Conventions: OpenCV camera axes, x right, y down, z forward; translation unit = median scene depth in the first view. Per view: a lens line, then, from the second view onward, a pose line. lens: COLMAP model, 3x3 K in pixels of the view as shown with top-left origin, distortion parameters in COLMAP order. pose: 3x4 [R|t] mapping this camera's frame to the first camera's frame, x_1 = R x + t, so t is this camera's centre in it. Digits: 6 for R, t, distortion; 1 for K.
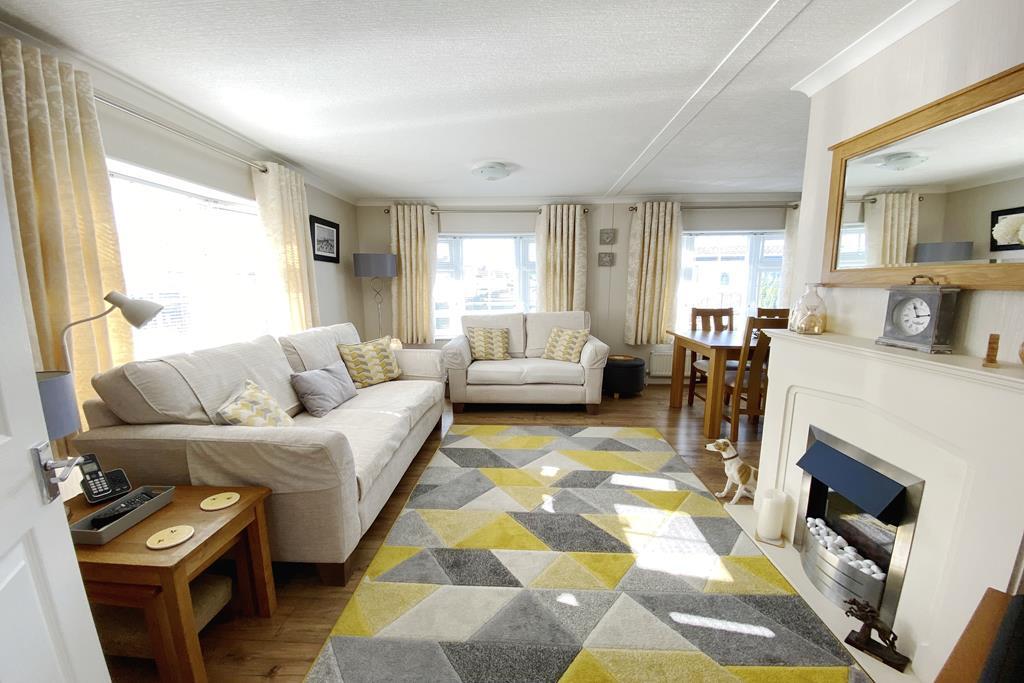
lens RADIAL K [[408.9, 0, 509.5], [0, 408.9, 351.0], [0, 0, 1]] dist [0.038371, -0.031932]
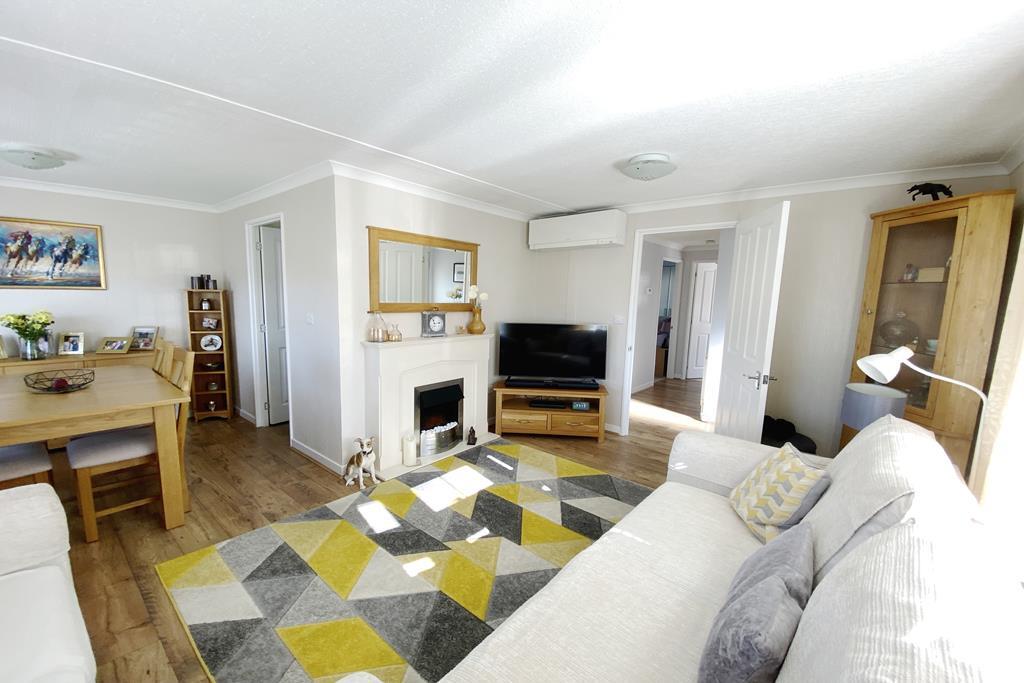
lens RADIAL K [[408.9, 0, 509.5], [0, 408.9, 351.0], [0, 0, 1]] dist [0.038371, -0.031932]
pose [[-0.792216, -0.089604, 0.603627, -0.298173], [0.084646, 0.963464, 0.254110, -0.173205], [-0.604342, 0.252405, -0.755687, 0.895599]]
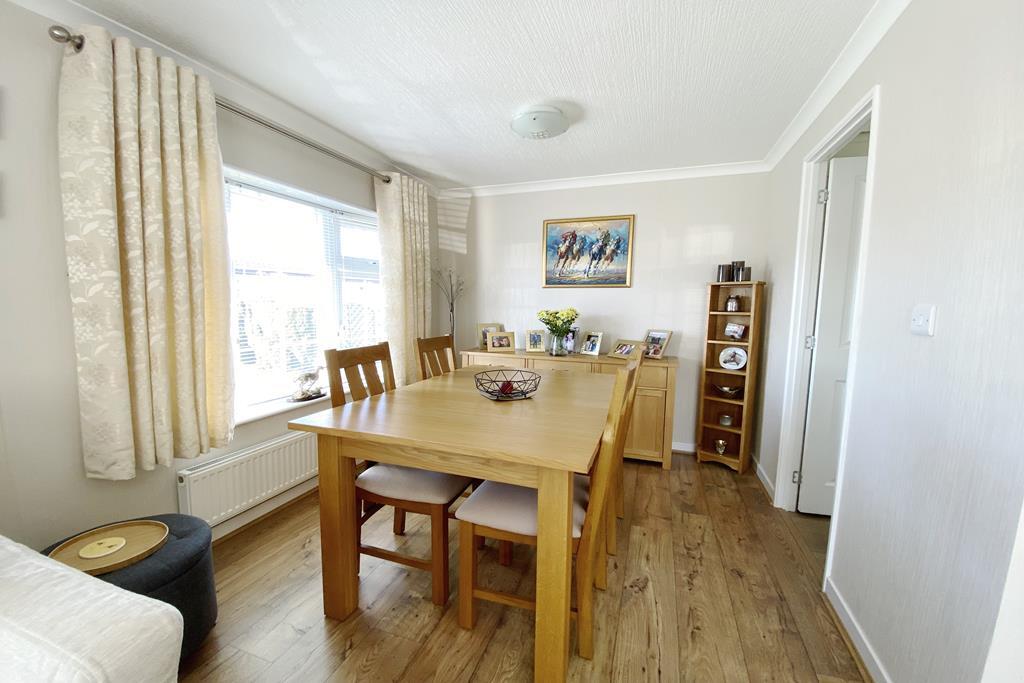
lens RADIAL K [[408.9, 0, 509.5], [0, 408.9, 351.0], [0, 0, 1]] dist [0.038371, -0.031932]
pose [[0.295009, -0.089743, 0.951271, 0.112169], [0.142655, 0.988558, 0.049020, -0.098238], [-0.944785, 0.121242, 0.304435, 0.708943]]
